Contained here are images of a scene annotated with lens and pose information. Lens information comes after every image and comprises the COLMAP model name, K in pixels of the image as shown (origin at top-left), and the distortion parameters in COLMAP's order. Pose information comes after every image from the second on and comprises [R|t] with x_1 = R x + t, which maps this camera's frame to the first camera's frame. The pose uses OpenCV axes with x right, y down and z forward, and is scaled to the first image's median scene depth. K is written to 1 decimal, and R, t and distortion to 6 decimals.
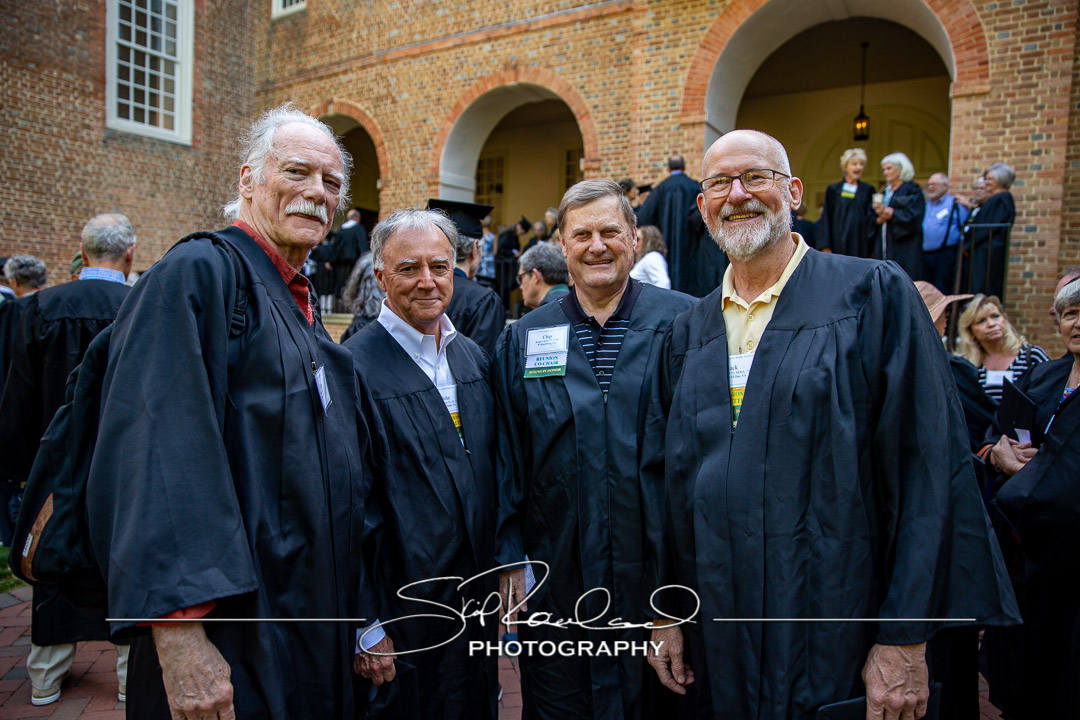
lens RADIAL K [[728.6, 0, 534.1], [0, 728.6, 362.9], [0, 0, 1]] dist [-0.108229, 0.077616]
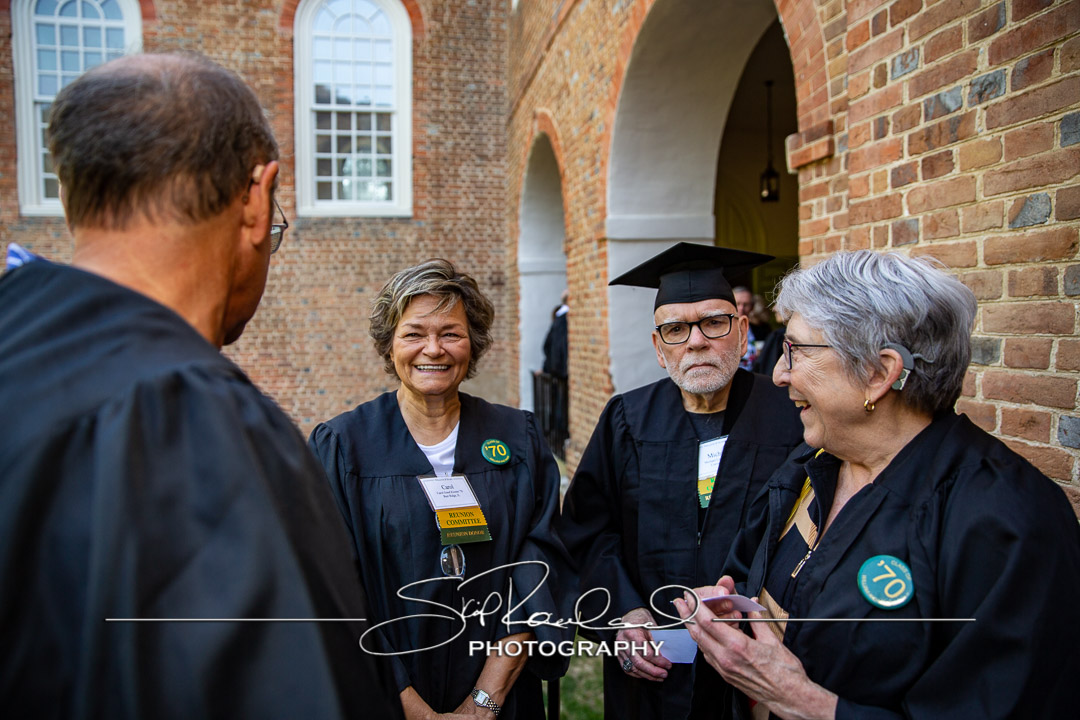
lens RADIAL K [[728.6, 0, 534.1], [0, 728.6, 362.9], [0, 0, 1]] dist [-0.108229, 0.077616]
pose [[0.696133, -0.002241, -0.717909, 0.164181], [-0.007618, 0.999916, -0.010508, -0.144778], [0.717872, 0.012784, 0.696057, 0.566892]]
